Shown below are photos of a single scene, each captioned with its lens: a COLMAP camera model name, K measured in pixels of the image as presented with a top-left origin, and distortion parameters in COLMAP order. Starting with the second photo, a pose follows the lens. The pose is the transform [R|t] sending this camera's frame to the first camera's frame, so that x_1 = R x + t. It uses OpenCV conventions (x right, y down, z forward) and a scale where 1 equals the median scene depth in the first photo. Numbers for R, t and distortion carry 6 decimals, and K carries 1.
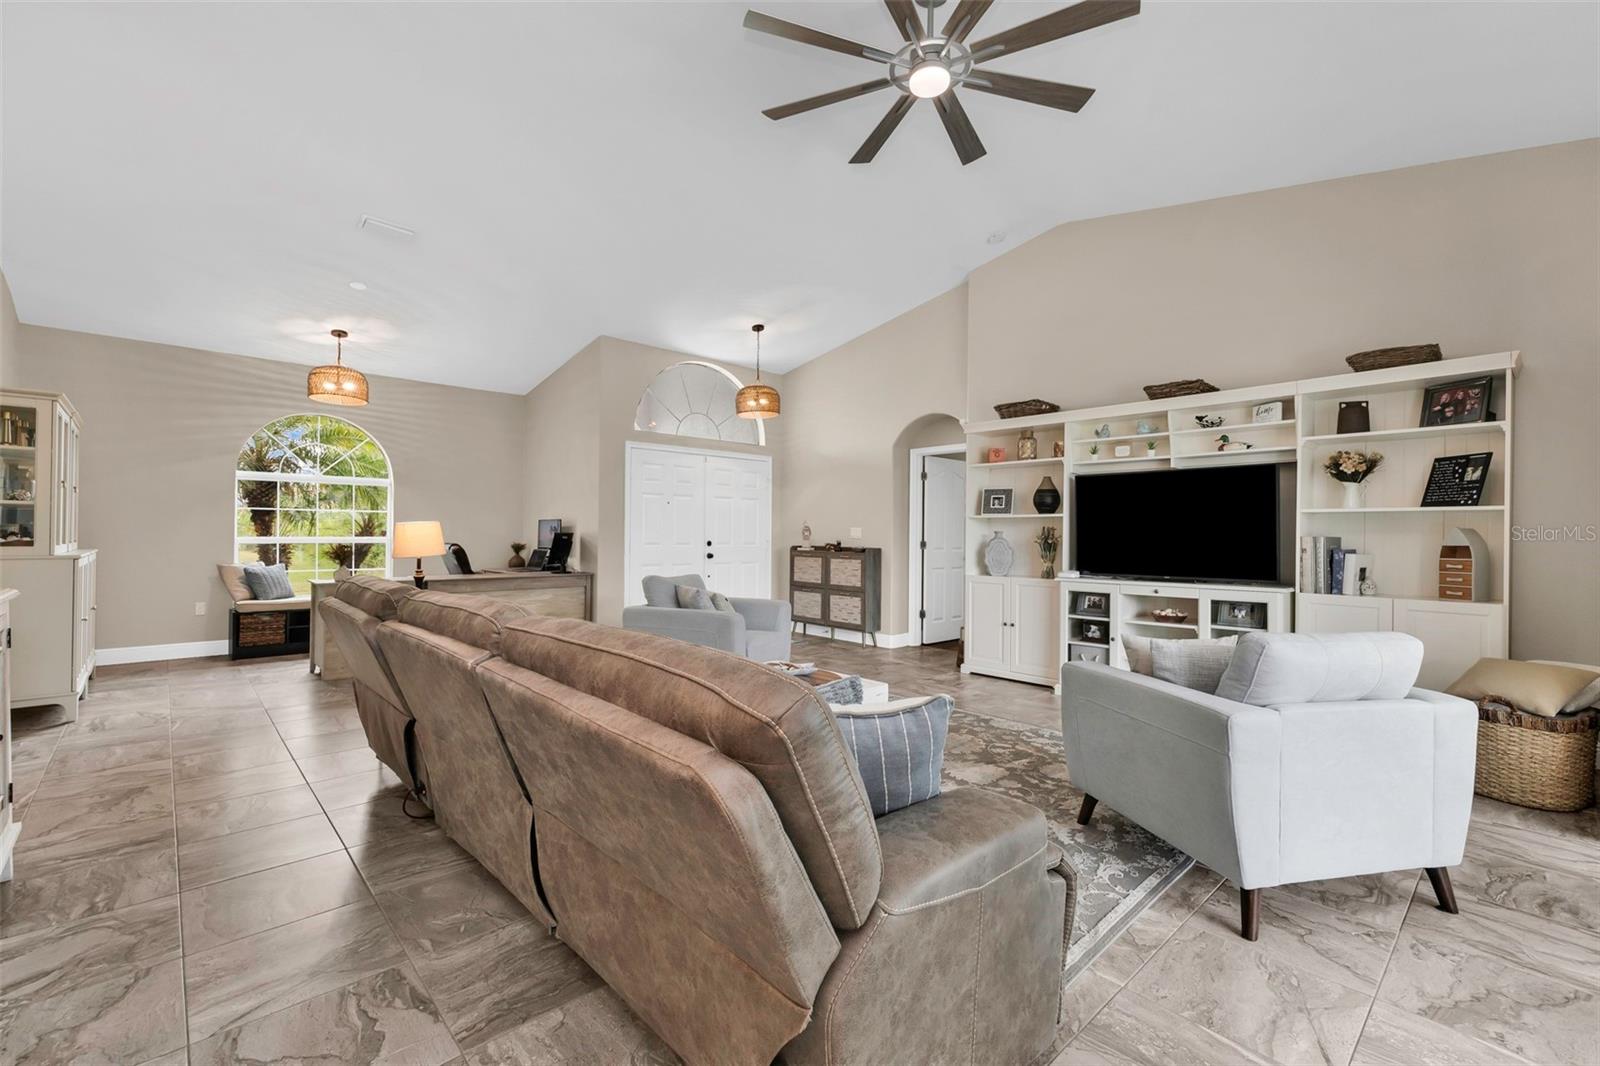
lens RADIAL K [[701.6, 0, 794.9], [0, 701.6, 530.6], [0, 0, 1]] dist [0.007130, -0.001503]
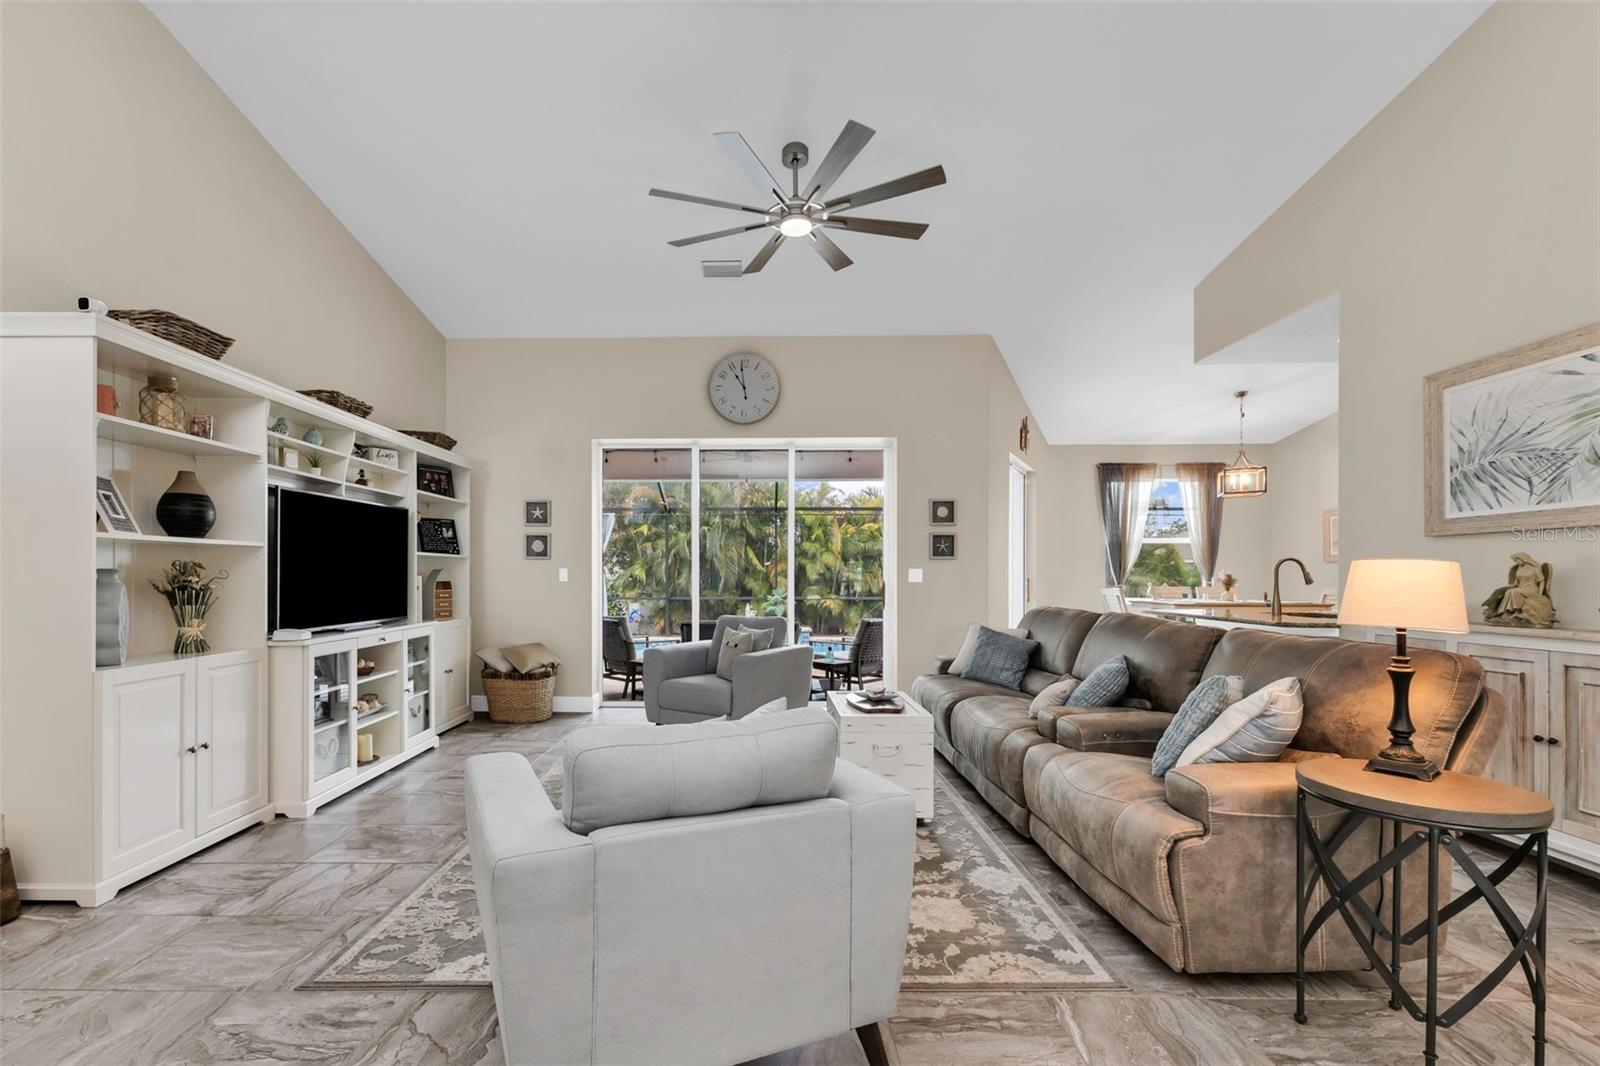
lens RADIAL K [[701.6, 0, 759.2], [0, 701.6, 580.2], [0, 0, 1]] dist [0.007130, -0.001503]
pose [[-0.724338, -0.012890, 0.689325, -0.425799], [-0.008612, 0.999916, 0.009648, 0.000441], [-0.689391, 0.001052, -0.724388, 1.298998]]
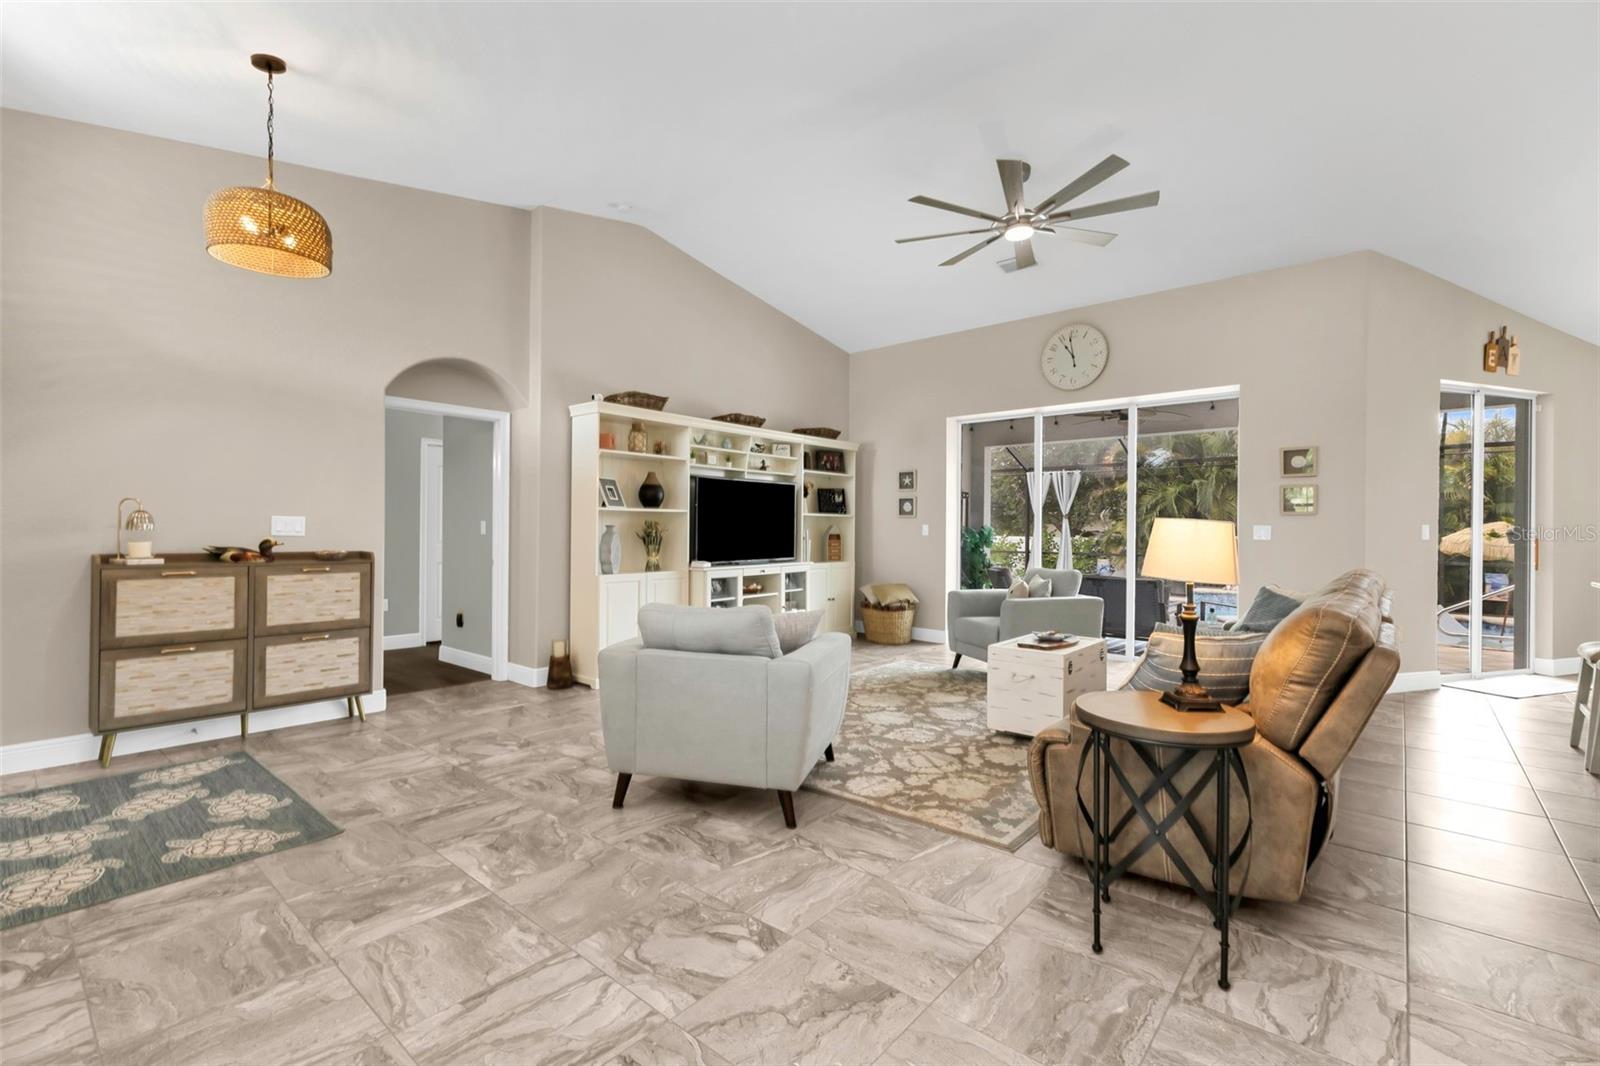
lens RADIAL K [[701.6, 0, 813.2], [0, 701.6, 532.2], [0, 0, 1]] dist [0.007130, -0.001503]
pose [[-0.123720, -0.012603, 0.992237, -0.818705], [-0.010244, 0.999882, 0.011423, -0.004242], [-0.992264, -0.008751, -0.123835, 1.062294]]
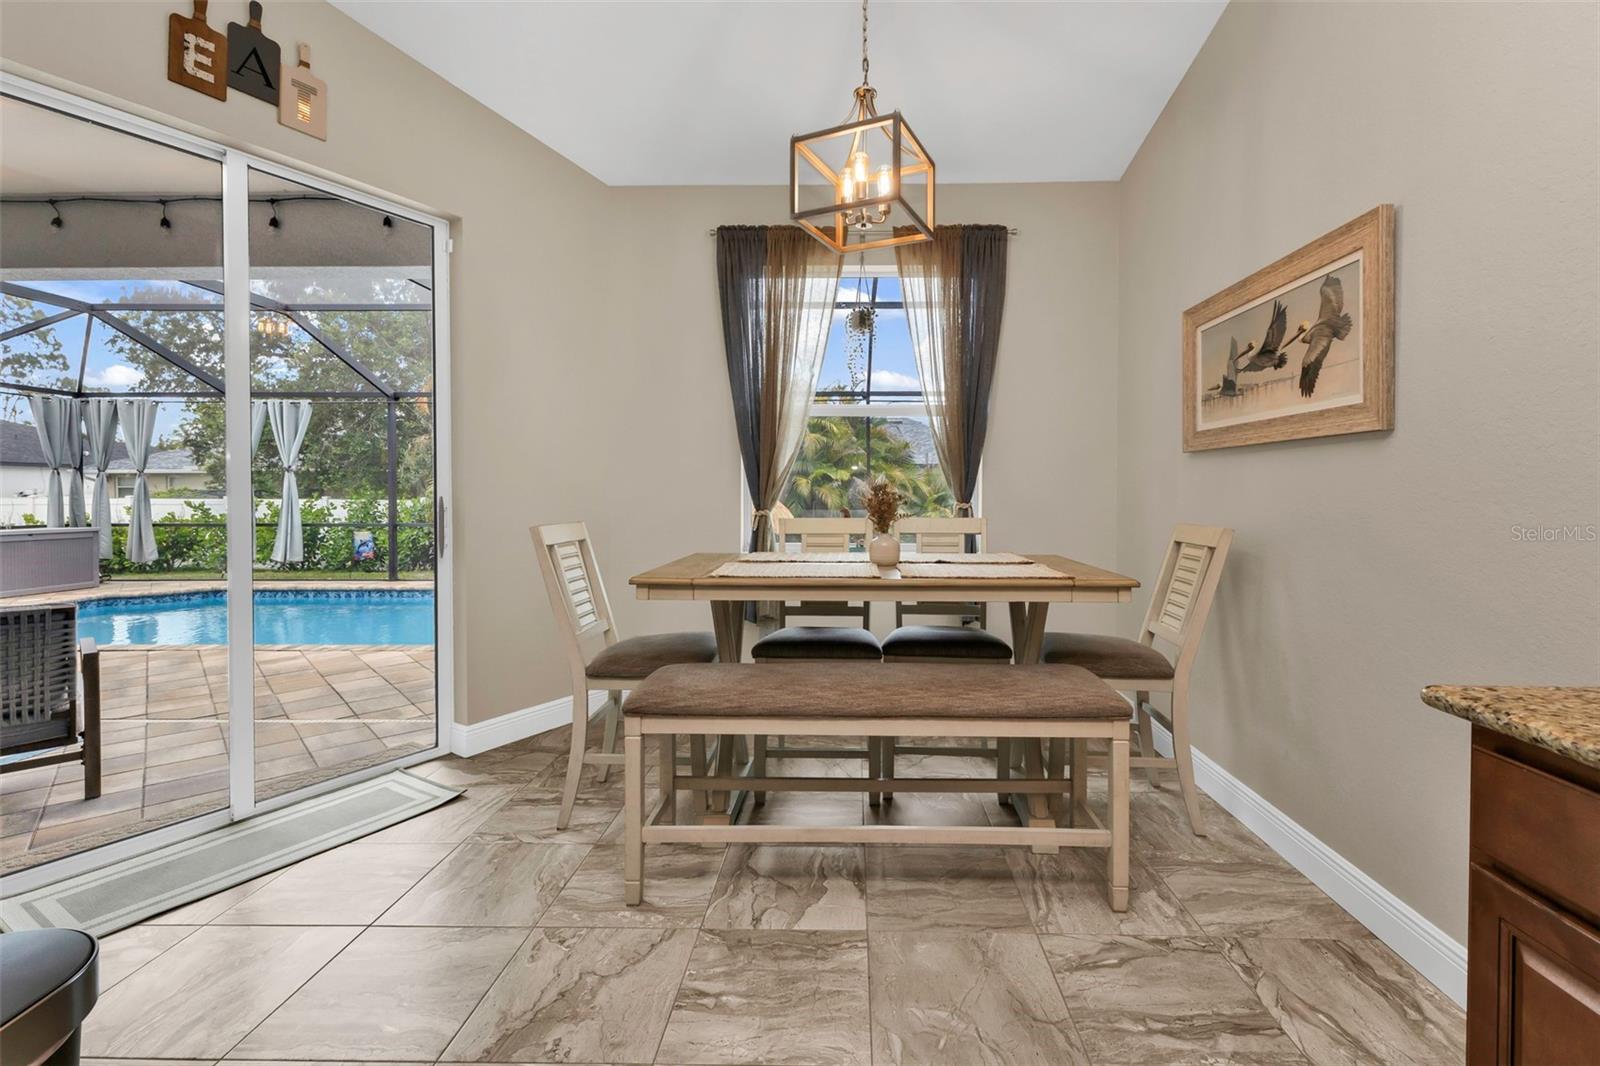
lens RADIAL K [[701.6, 0, 838.3], [0, 701.6, 503.6], [0, 0, 1]] dist [0.007130, -0.001503]
pose [[-0.722408, -0.019037, 0.691205, -0.436234], [-0.010333, 0.999807, 0.016736, -0.001226], [-0.691390, 0.004948, -0.722465, -0.170618]]
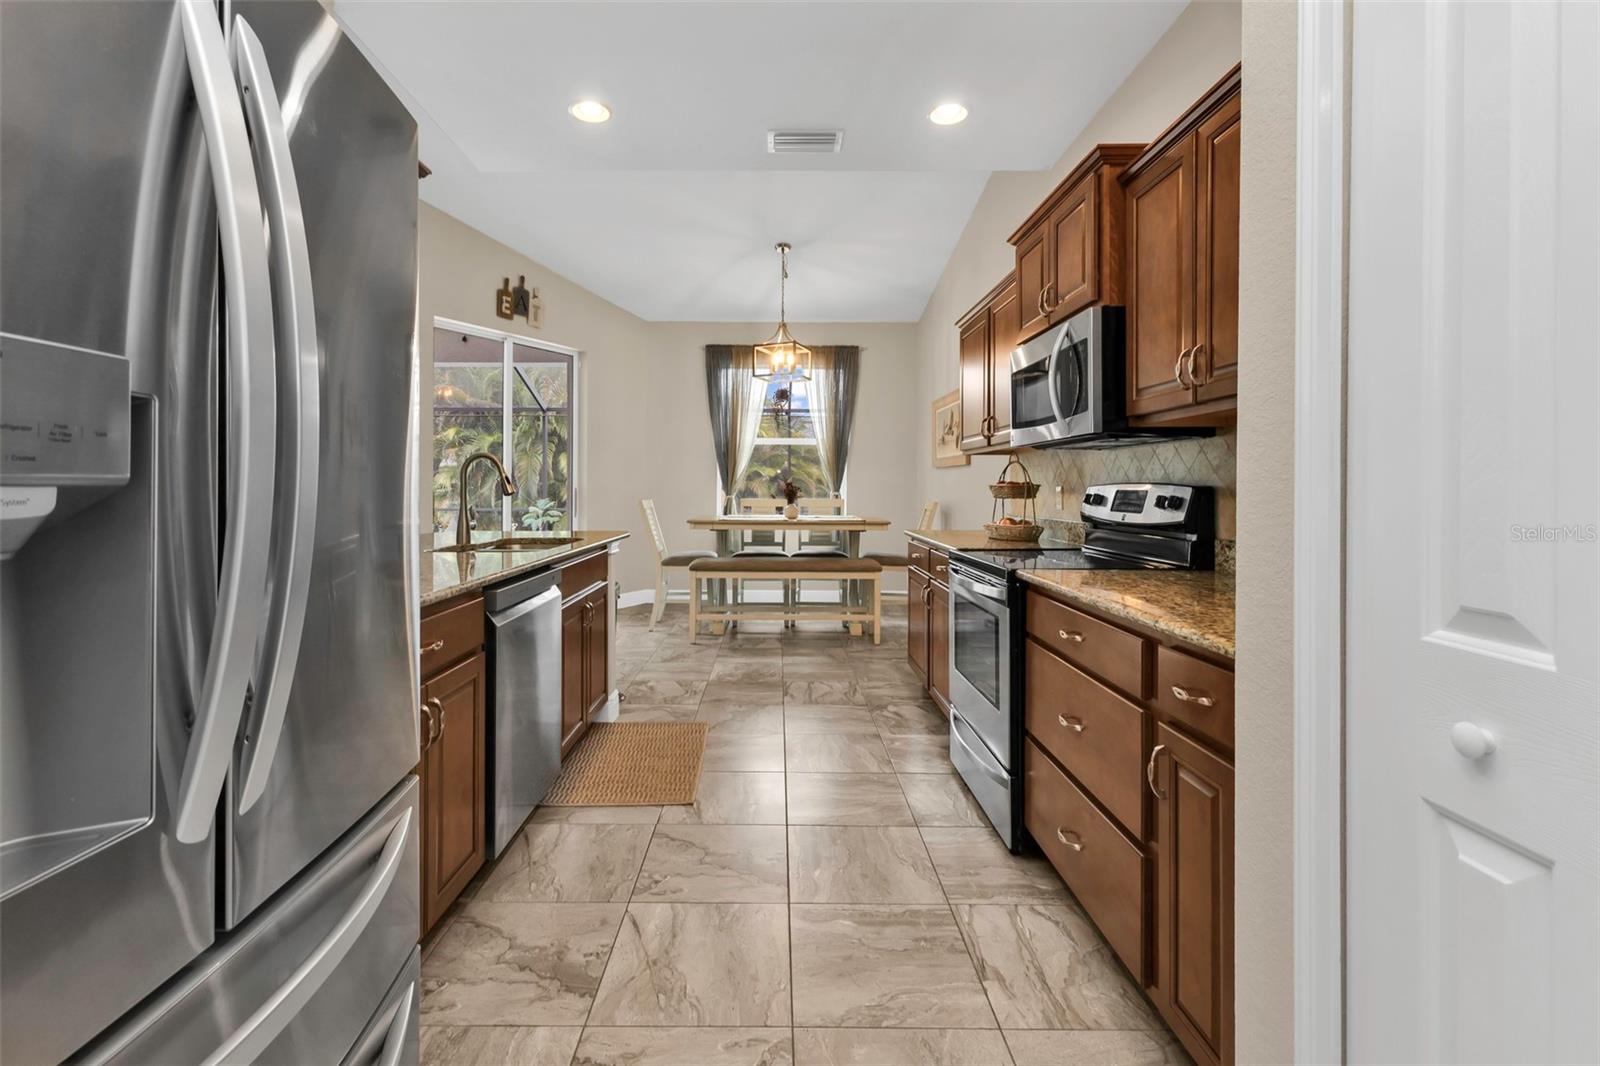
lens RADIAL K [[701.6, 0, 808.7], [0, 701.6, 487.4], [0, 0, 1]] dist [0.007130, -0.001503]
pose [[-0.759991, -0.011488, 0.649832, -0.916304], [-0.011726, 0.999923, 0.003964, -0.004183], [-0.649828, -0.004607, -0.760067, 0.338350]]
